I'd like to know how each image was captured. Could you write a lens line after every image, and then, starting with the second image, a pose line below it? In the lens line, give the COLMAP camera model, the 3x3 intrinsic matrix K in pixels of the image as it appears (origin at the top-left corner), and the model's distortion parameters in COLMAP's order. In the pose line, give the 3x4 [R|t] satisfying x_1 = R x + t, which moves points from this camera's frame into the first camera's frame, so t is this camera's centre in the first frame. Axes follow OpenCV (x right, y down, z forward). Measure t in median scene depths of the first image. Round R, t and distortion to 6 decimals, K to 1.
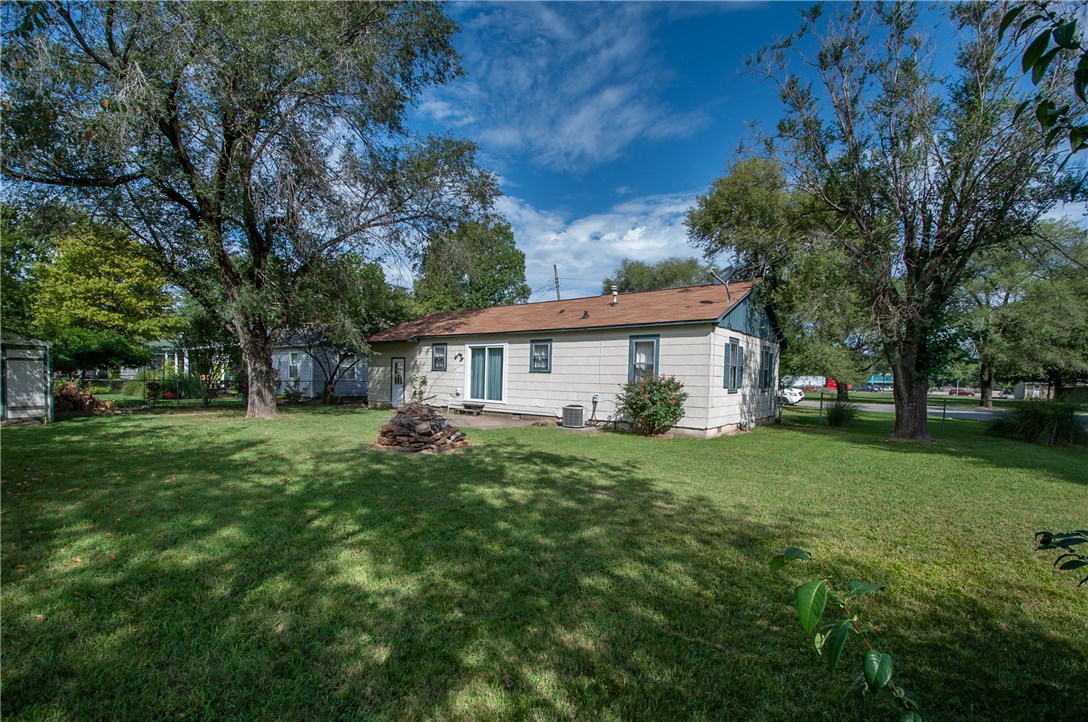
lens RADIAL K [[472.6, 0, 546.9], [0, 472.6, 364.7], [0, 0, 1]] dist [0.000592, 0.000081]
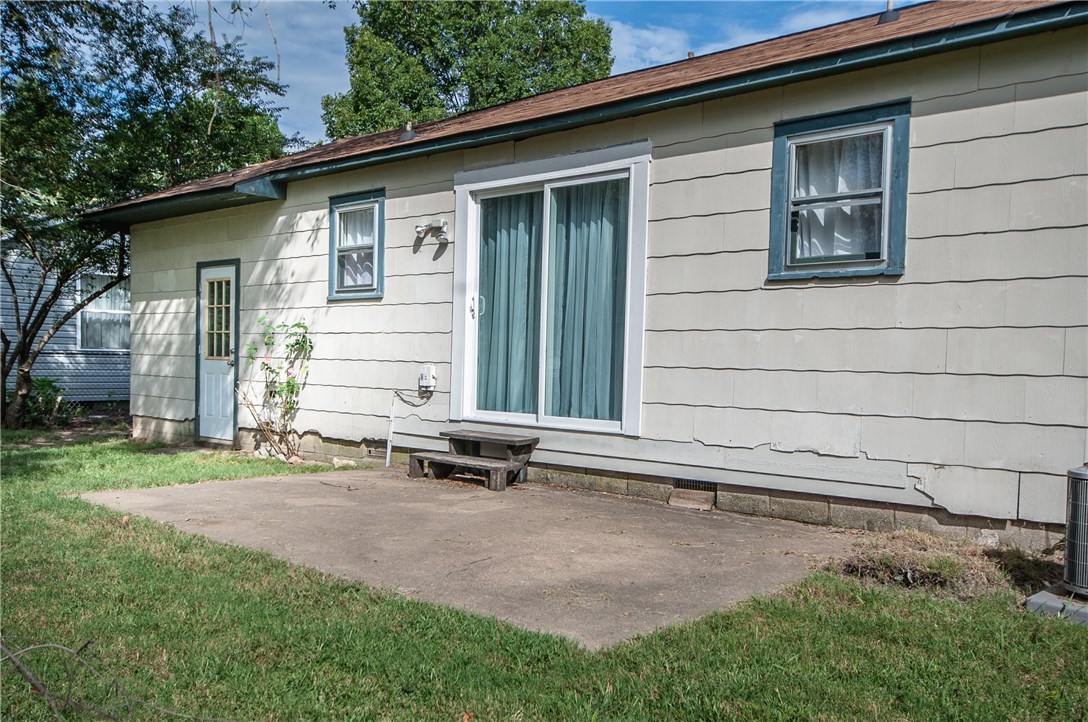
lens RADIAL K [[959.5, 0, 537.7], [0, 959.5, 372.1], [0, 0, 1]] dist [0.030979, 0.001859]
pose [[0.996111, 0.002025, -0.088088, -0.091557], [0.000778, 0.999495, 0.031779, 0.038031], [0.088108, -0.031724, 0.995606, 0.535330]]
